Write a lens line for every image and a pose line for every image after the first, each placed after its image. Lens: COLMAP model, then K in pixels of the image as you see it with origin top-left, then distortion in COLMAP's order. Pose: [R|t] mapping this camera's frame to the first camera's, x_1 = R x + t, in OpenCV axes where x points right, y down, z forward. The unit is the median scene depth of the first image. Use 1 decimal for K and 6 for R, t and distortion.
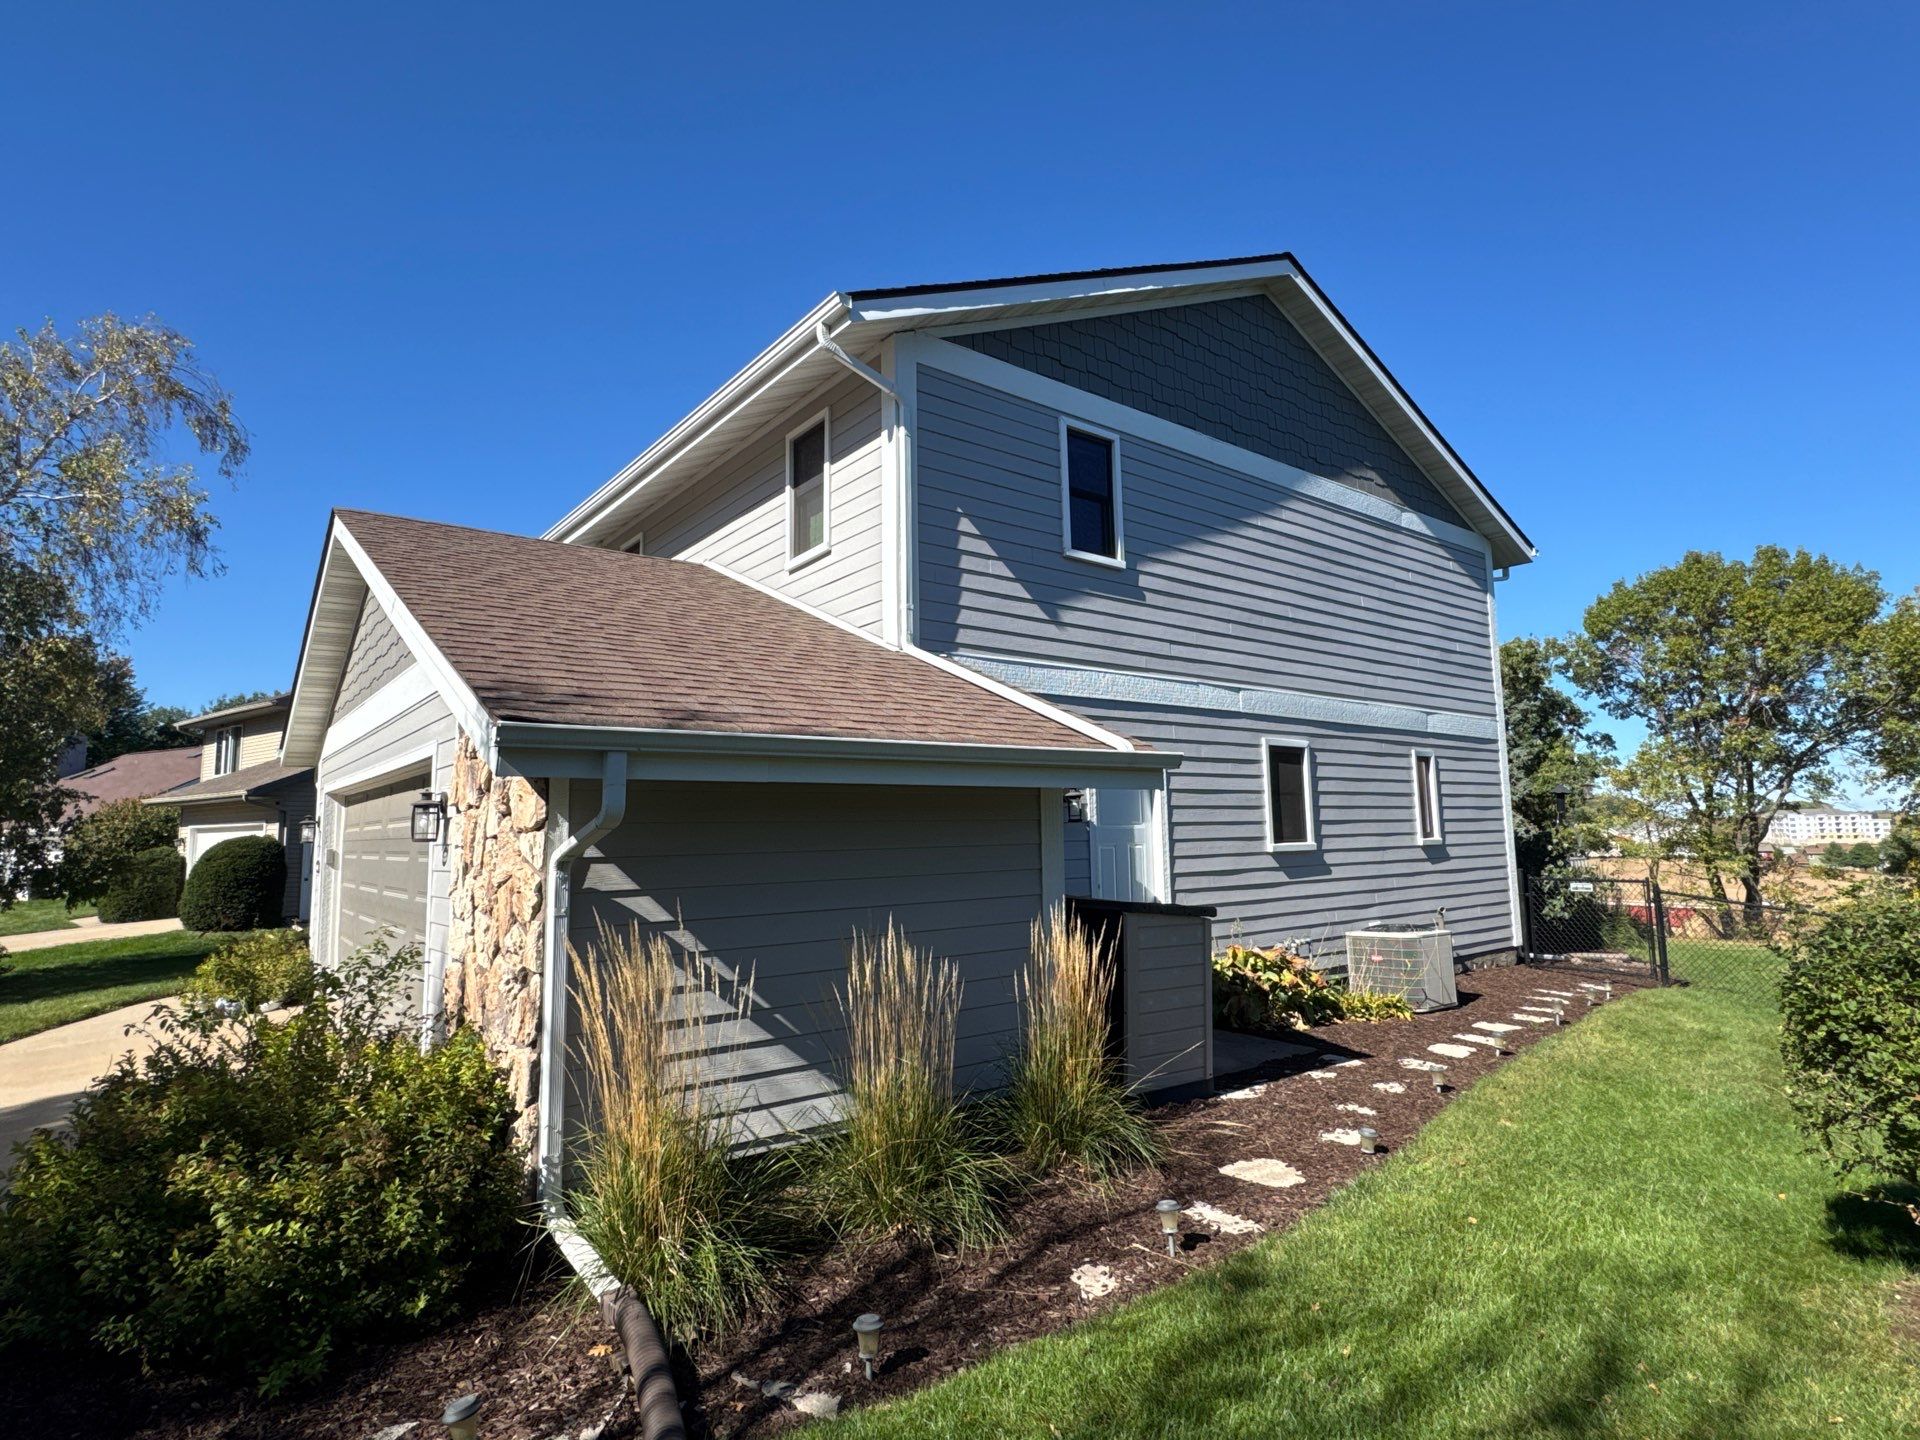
lens RADIAL K [[1001.2, 0, 945.7], [0, 1001.2, 727.2], [0, 0, 1]] dist [-0.004054, 0.000949]
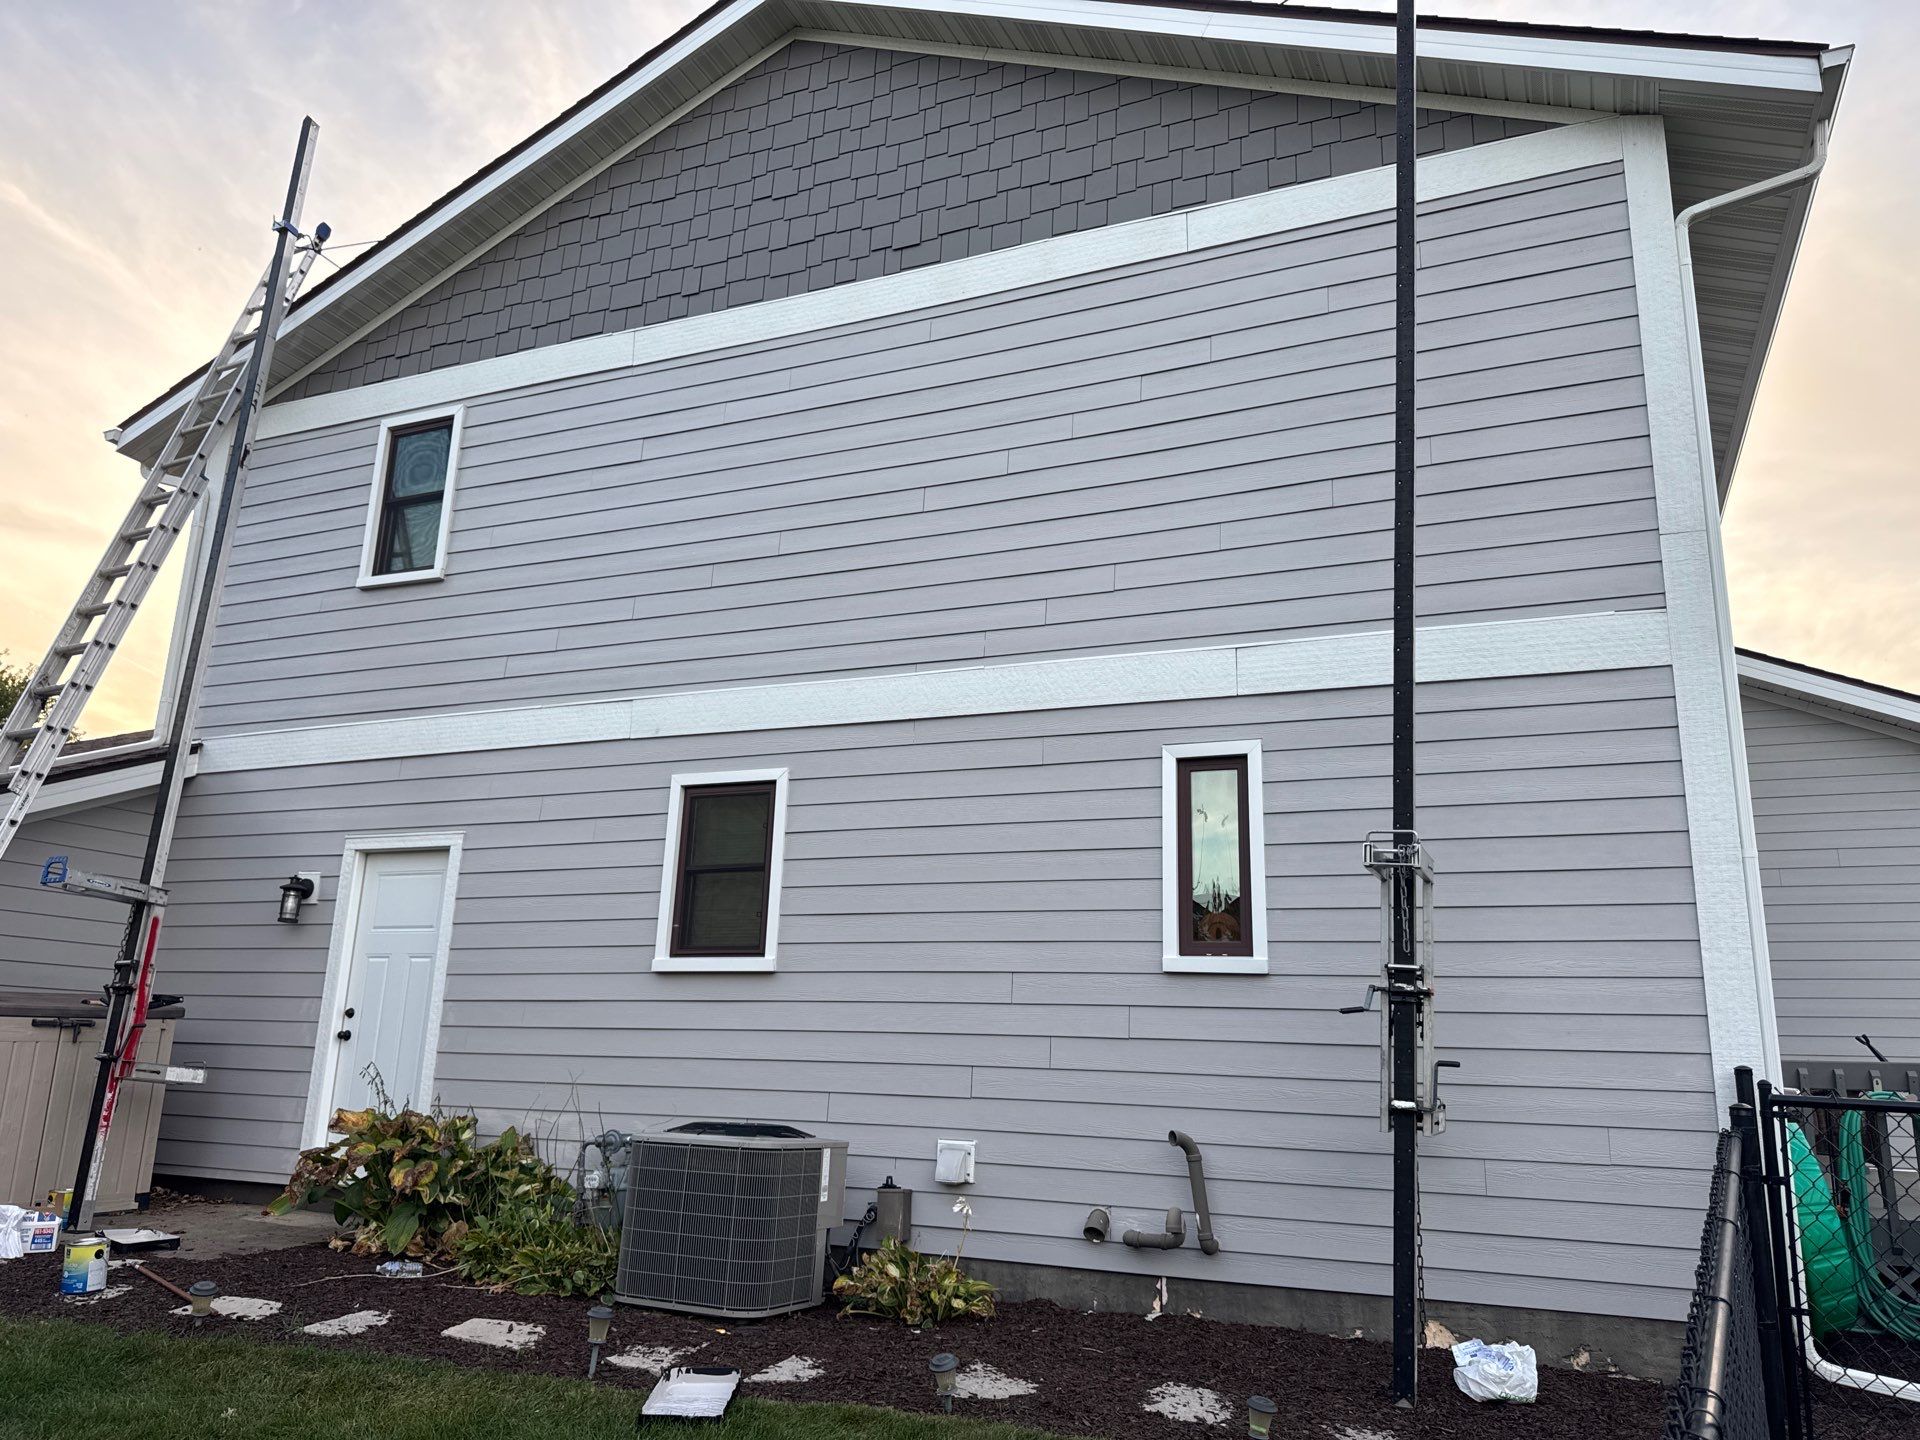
lens RADIAL K [[1378.2, 0, 927.8], [0, 1378.2, 711.6], [0, 0, 1]] dist [0.047422, -0.040491]
pose [[0.484012, -0.182956, -0.855722, 1.161085], [0.054875, 0.982320, -0.178984, 0.135798], [0.873339, 0.039673, 0.485495, 0.791322]]
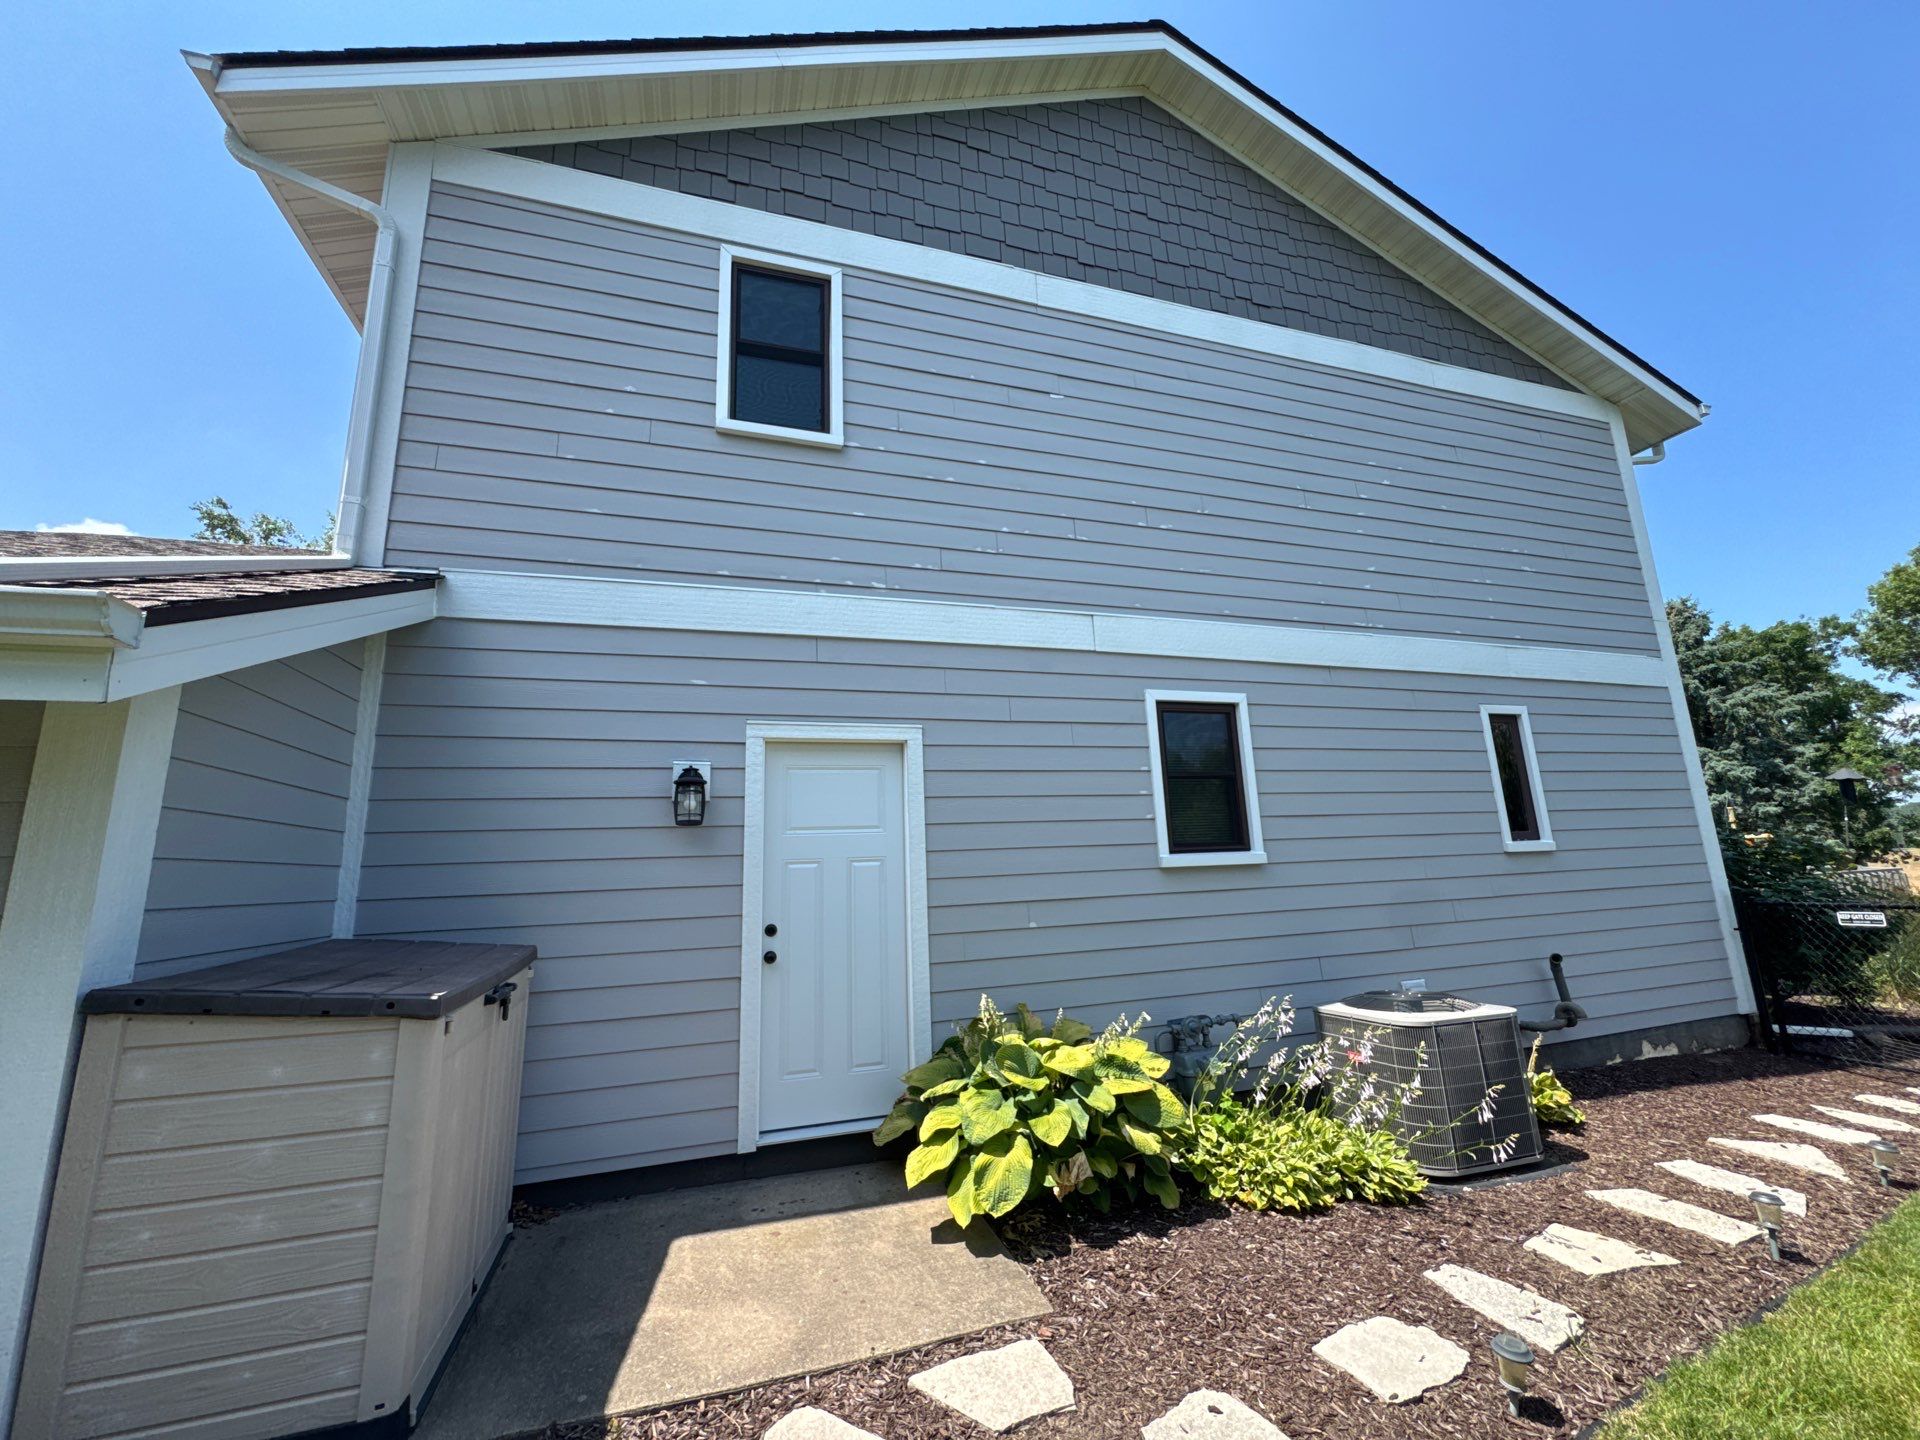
lens RADIAL K [[751.8, 0, 950.5], [0, 751.8, 727.0], [0, 0, 1]] dist [-0.001274, -0.000373]
pose [[0.939894, -0.083182, -0.331179, 0.383705], [0.058447, 0.994752, -0.083978, 0.073213], [0.336426, 0.059574, 0.939824, 0.539649]]
